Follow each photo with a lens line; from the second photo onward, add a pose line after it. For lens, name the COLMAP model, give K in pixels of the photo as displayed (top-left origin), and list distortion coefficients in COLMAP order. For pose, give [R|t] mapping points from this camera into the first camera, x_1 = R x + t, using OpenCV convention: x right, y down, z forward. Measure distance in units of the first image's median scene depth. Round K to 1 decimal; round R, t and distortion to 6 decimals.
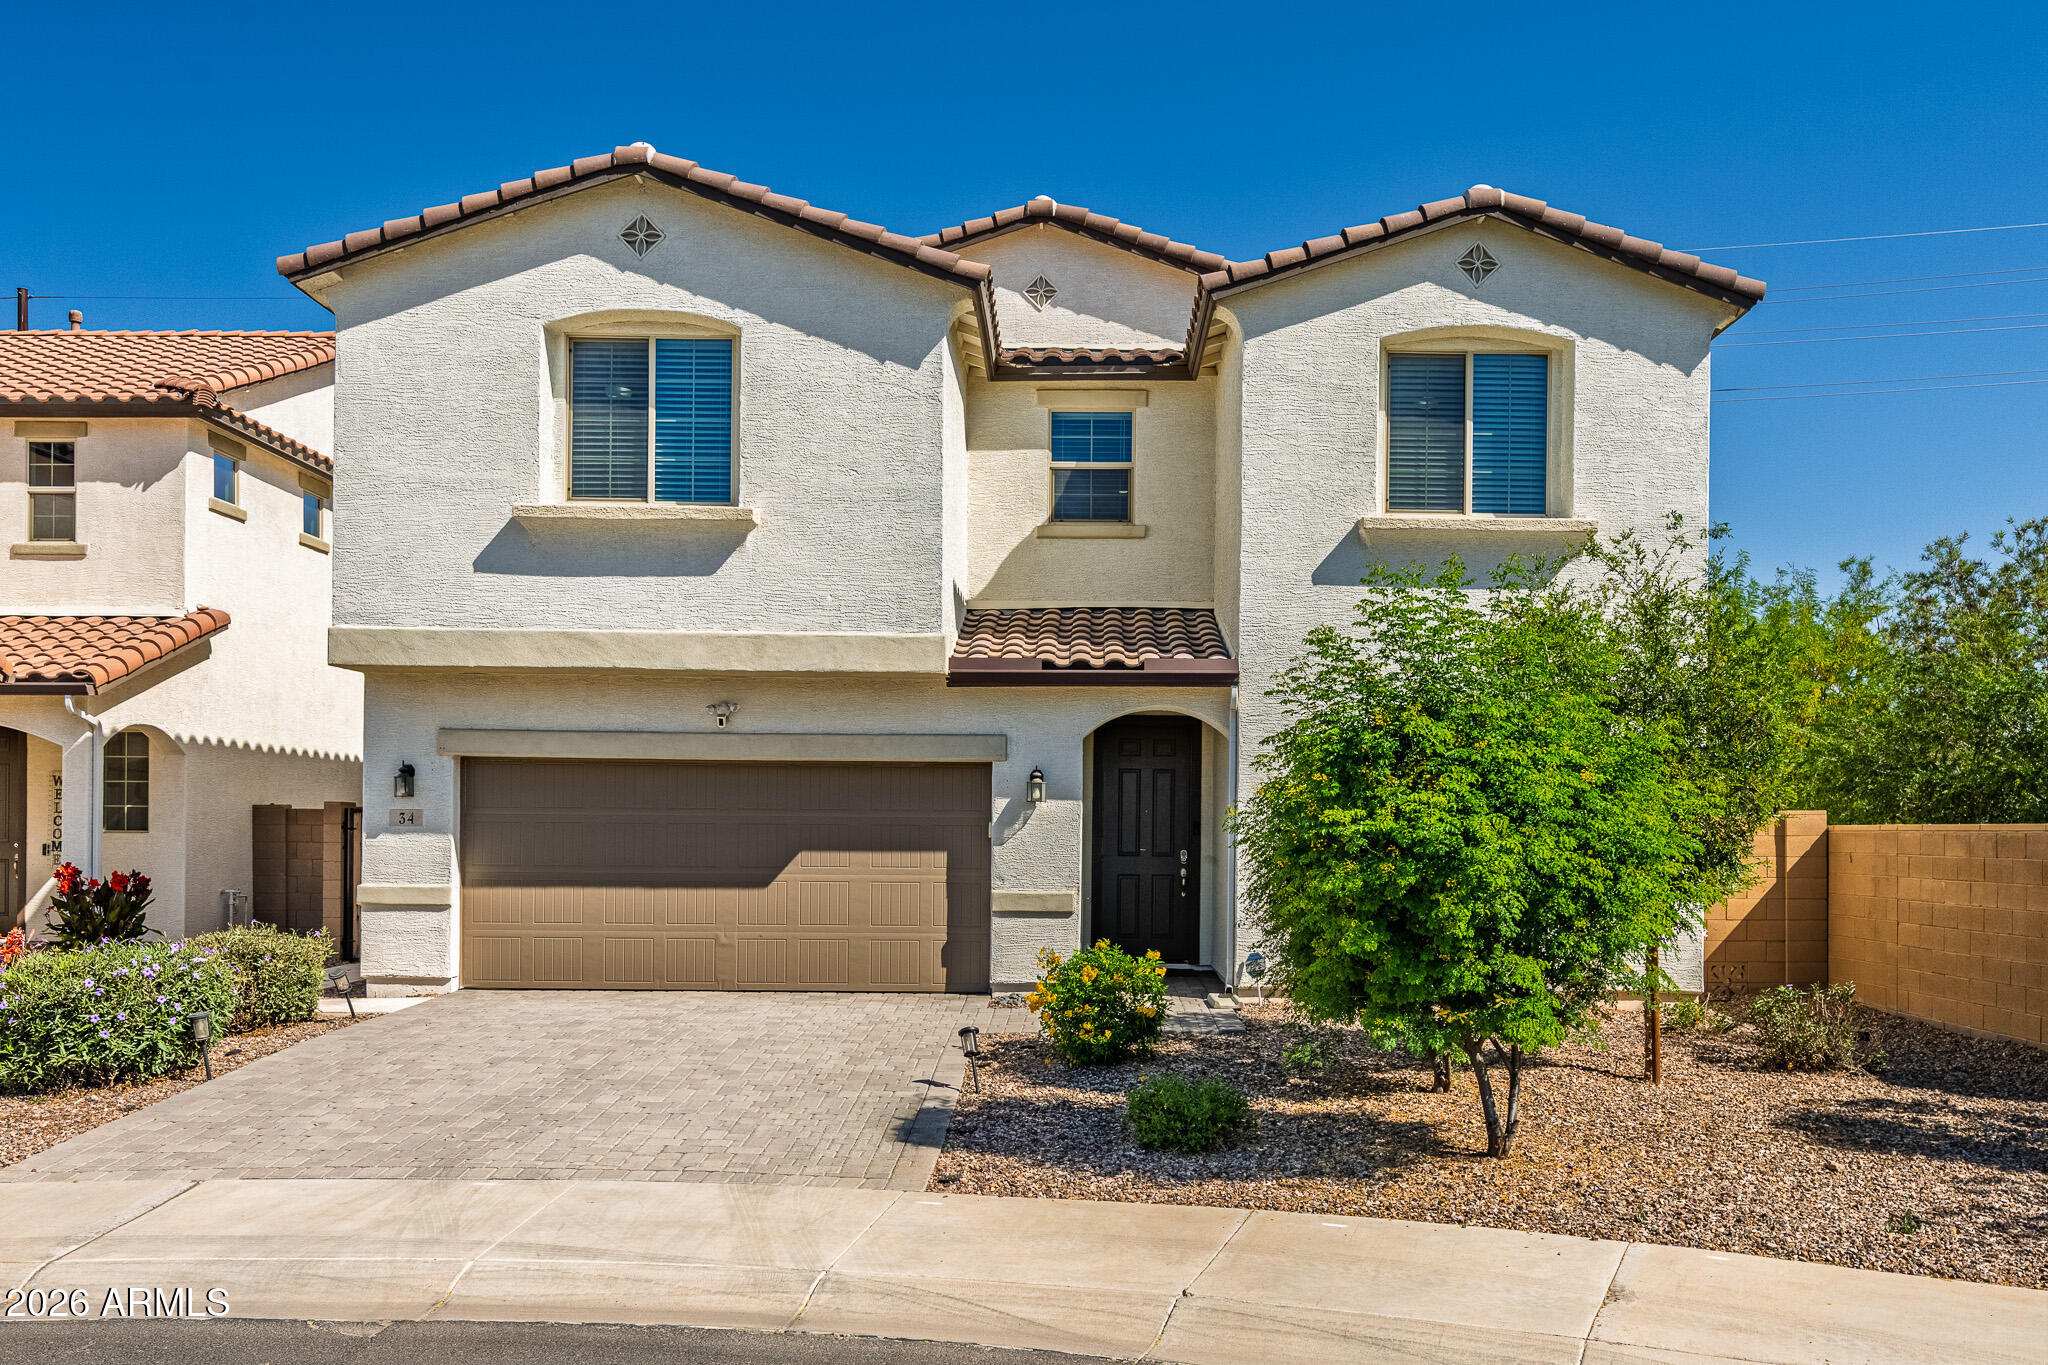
lens RADIAL K [[1633.6, 0, 1073.2], [0, 1633.6, 841.7], [0, 0, 1]] dist [-0.003972, -0.003339]
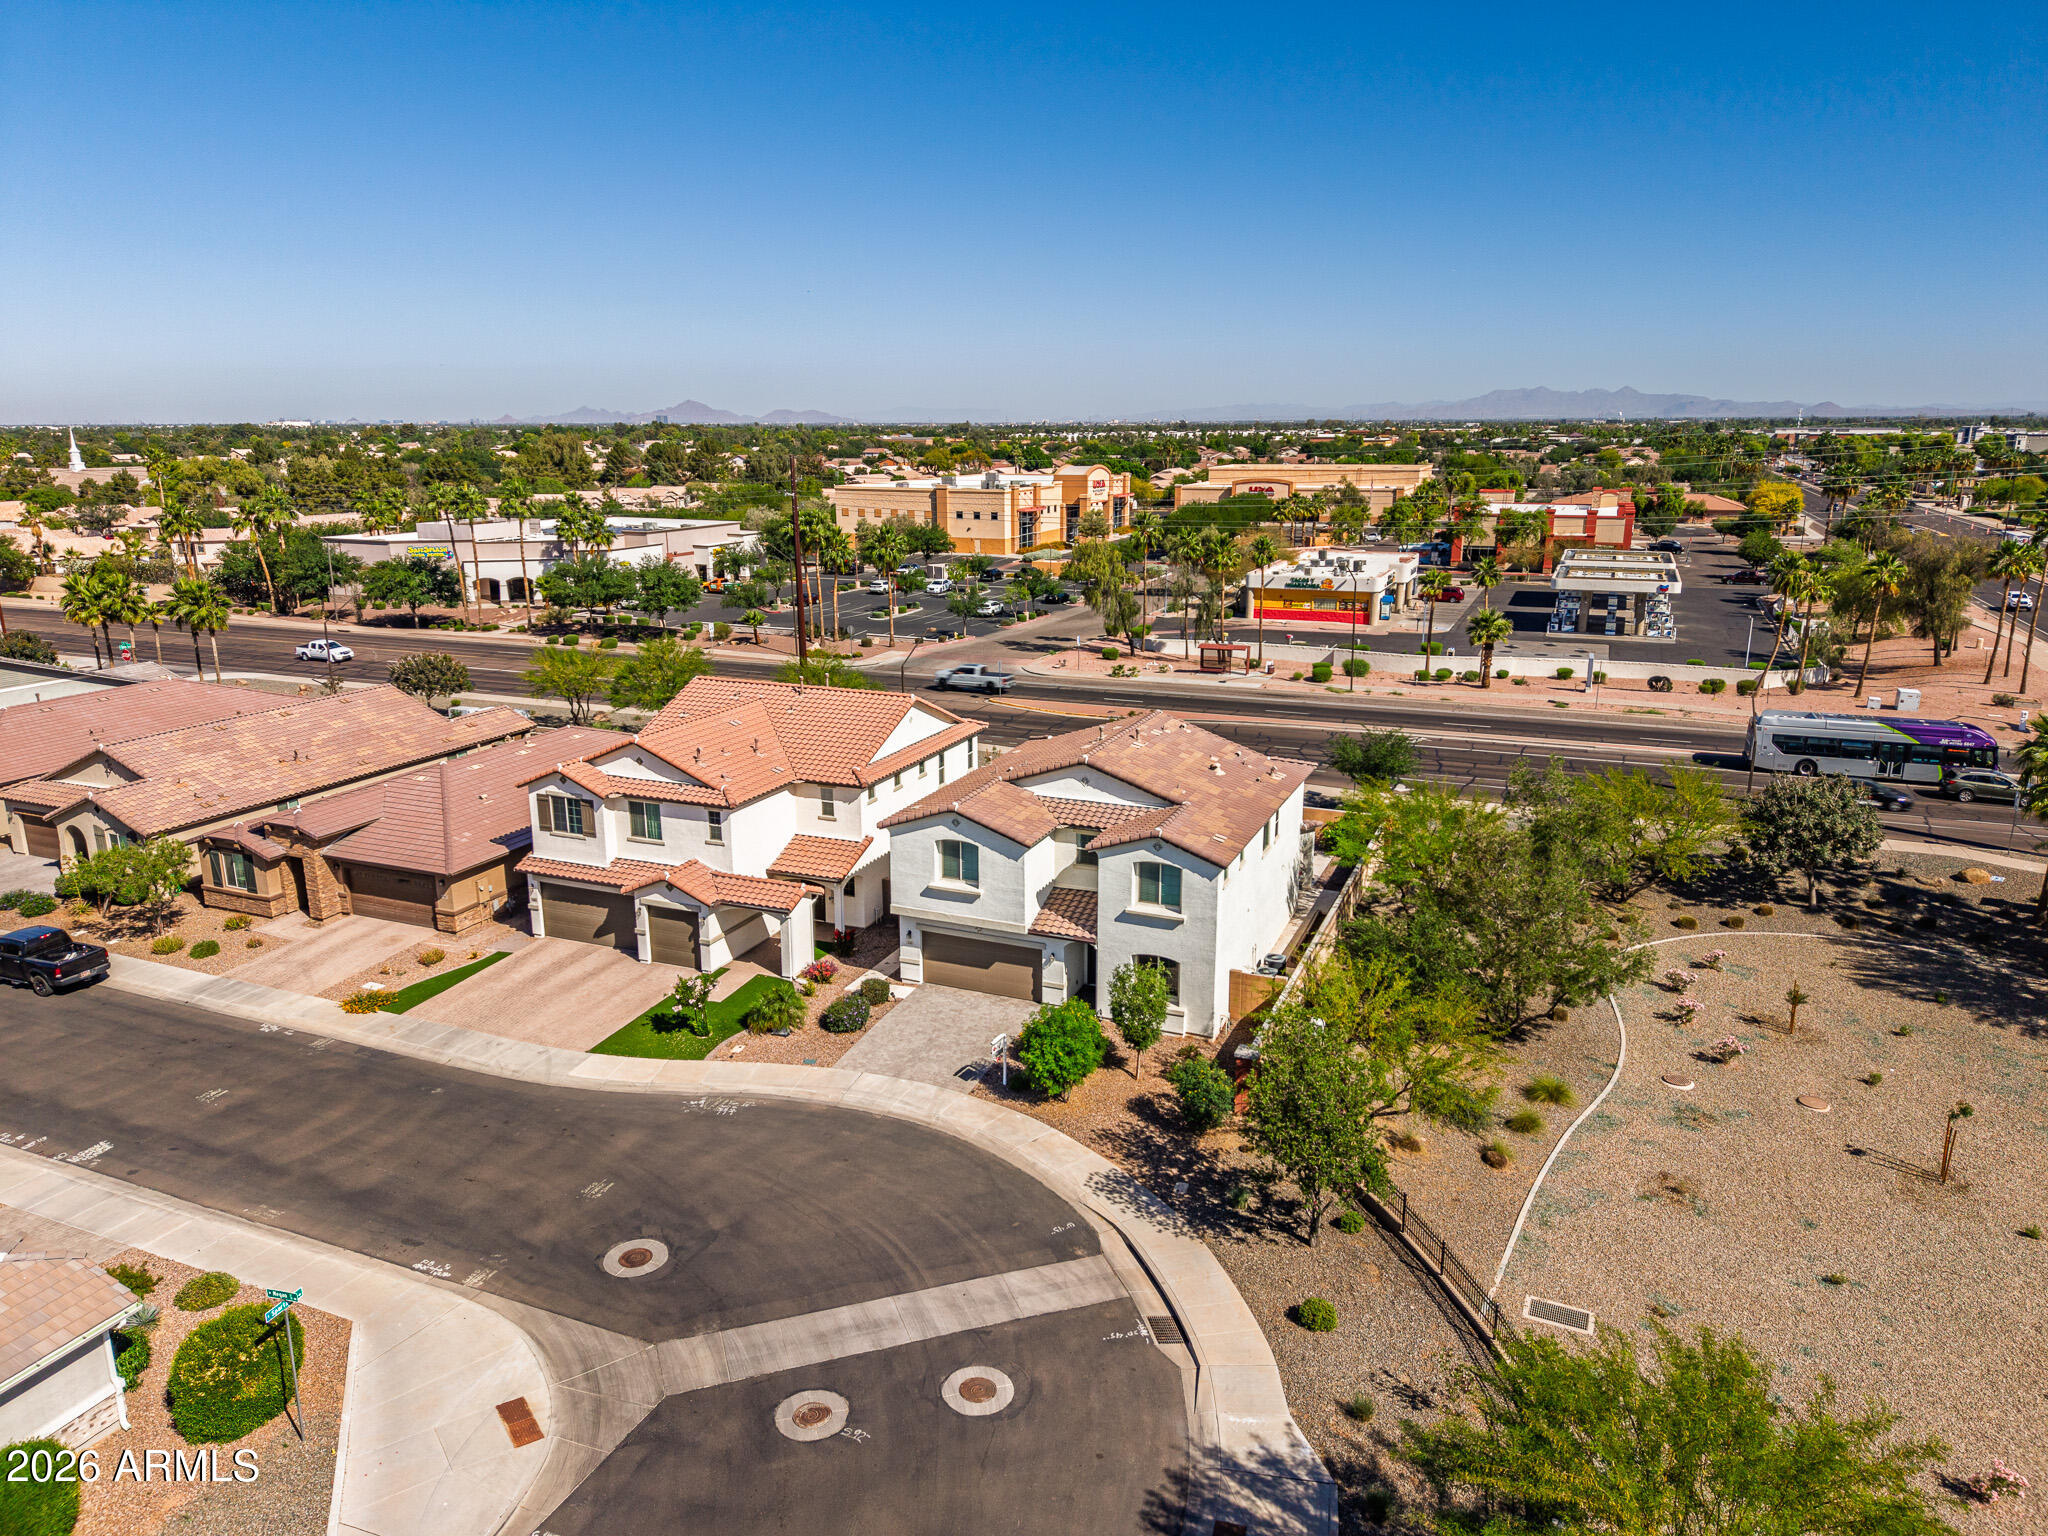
lens RADIAL K [[1353.0, 0, 1020.1], [0, 1353.0, 757.6], [0, 0, 1]] dist [0.055470, -0.072854]
pose [[0.919933, 0.081396, -0.383533, 1.109899], [0.010064, 0.972989, 0.230632, -1.246942], [0.391946, -0.216026, 0.894266, -1.823692]]
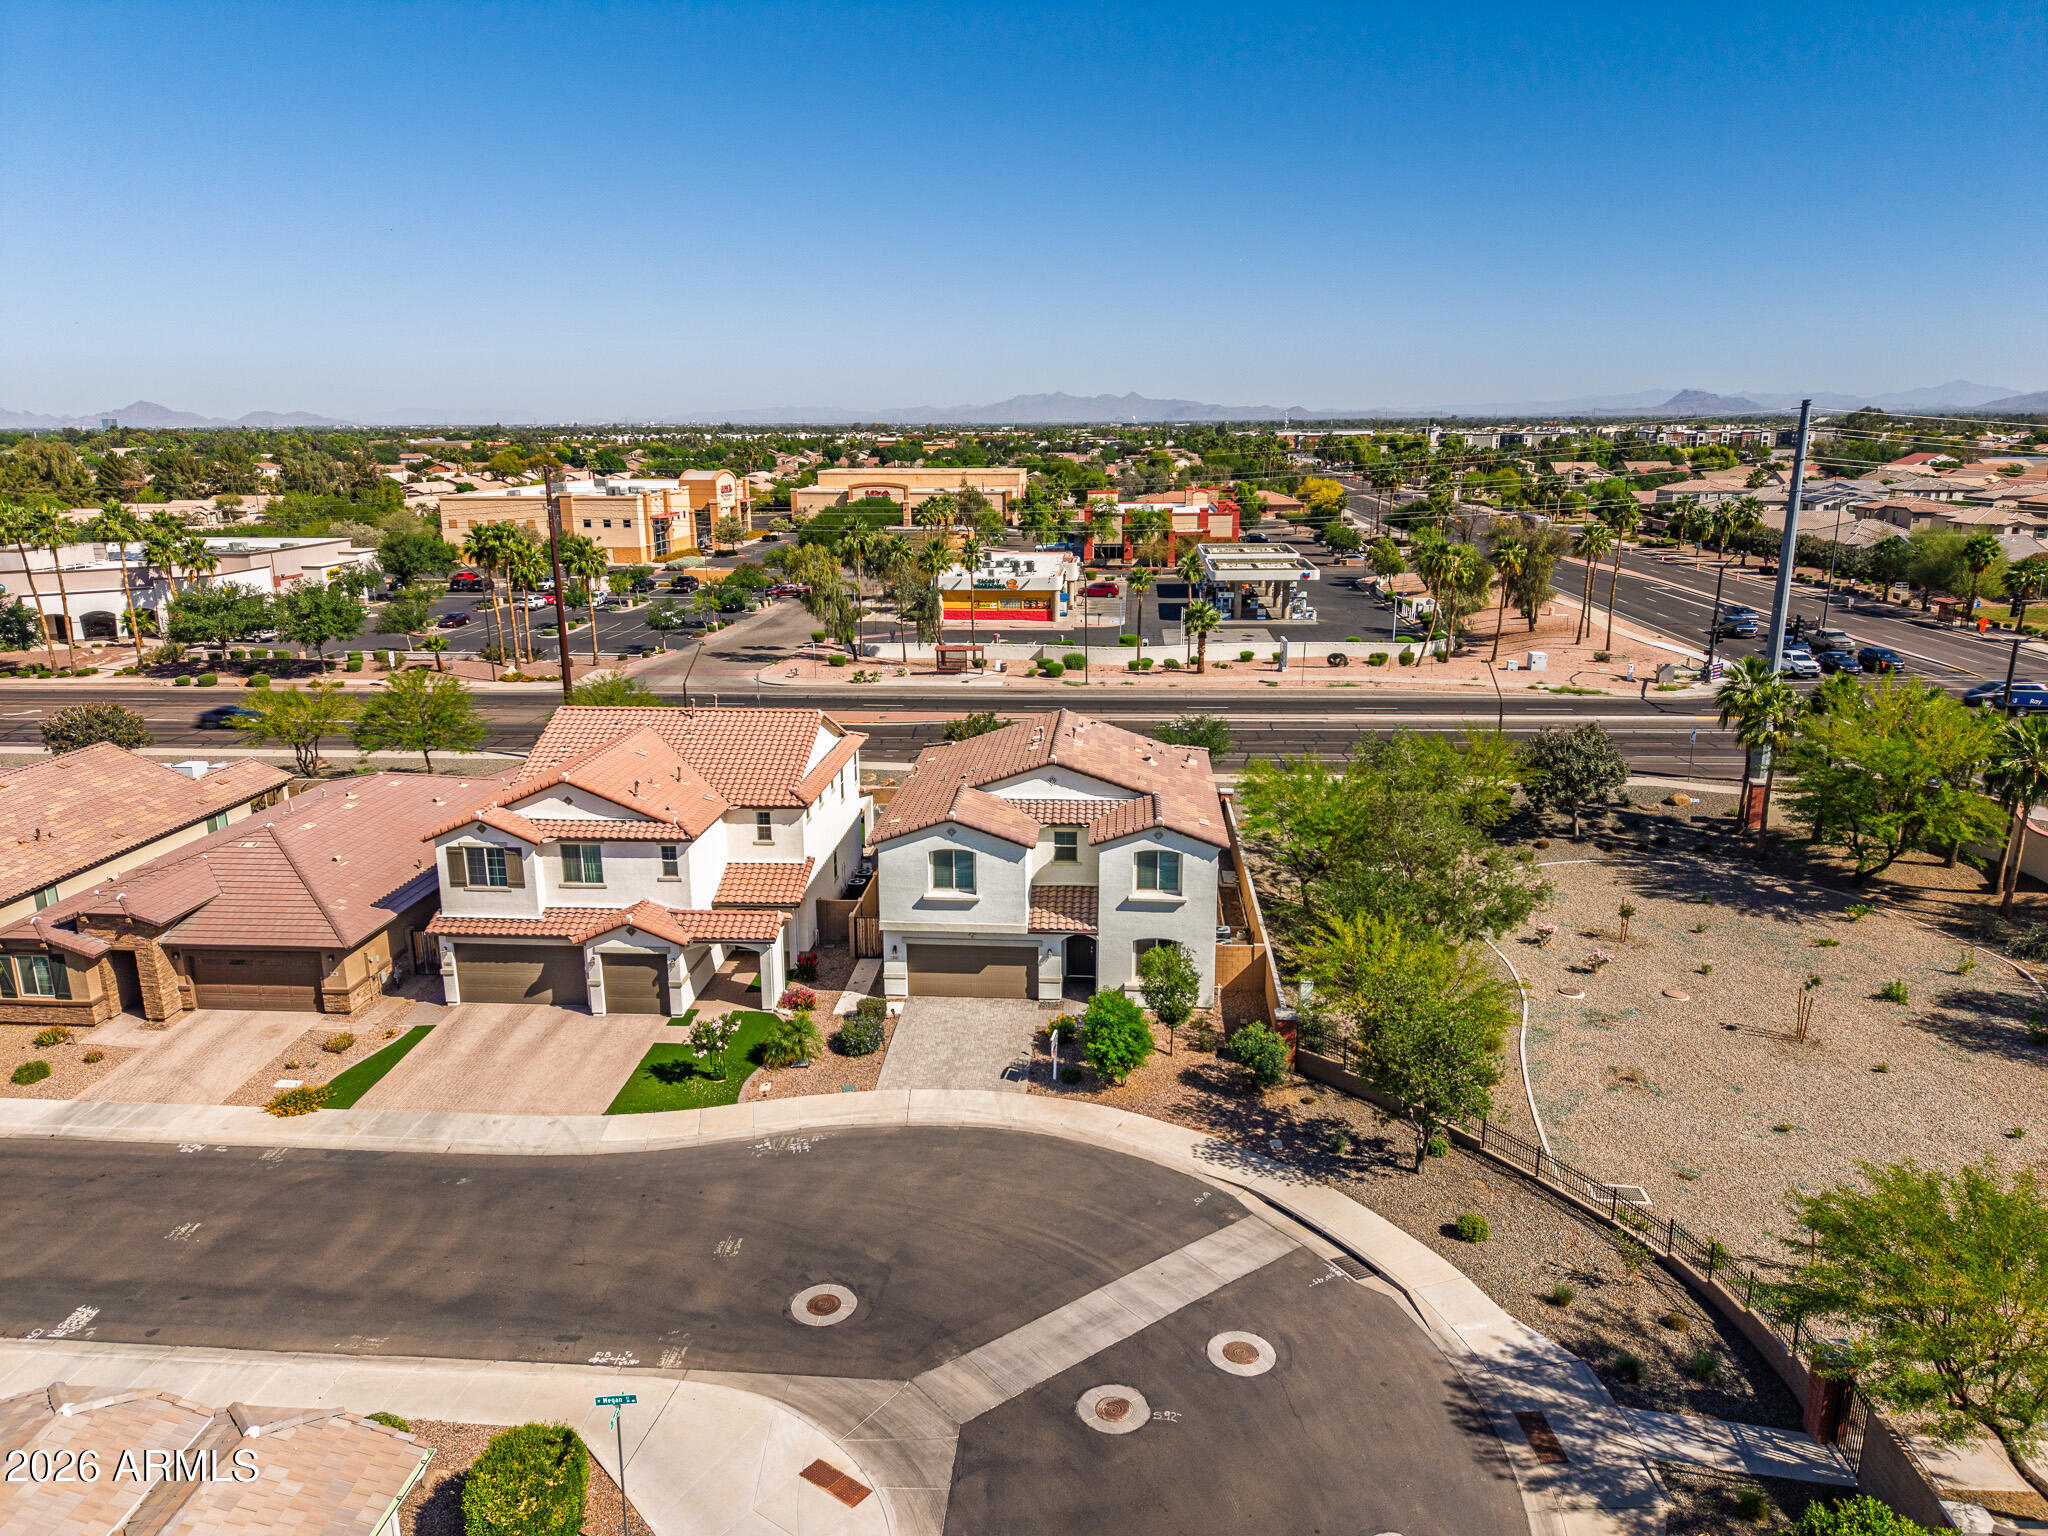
lens RADIAL K [[1352.7, 0, 1016.2], [0, 1352.7, 769.3], [0, 0, 1]] dist [0.054975, -0.069248]
pose [[0.996536, 0.003926, -0.083074, 0.170714], [0.016244, 0.970460, 0.240715, -1.277112], [0.081565, -0.241231, 0.967034, -2.119175]]
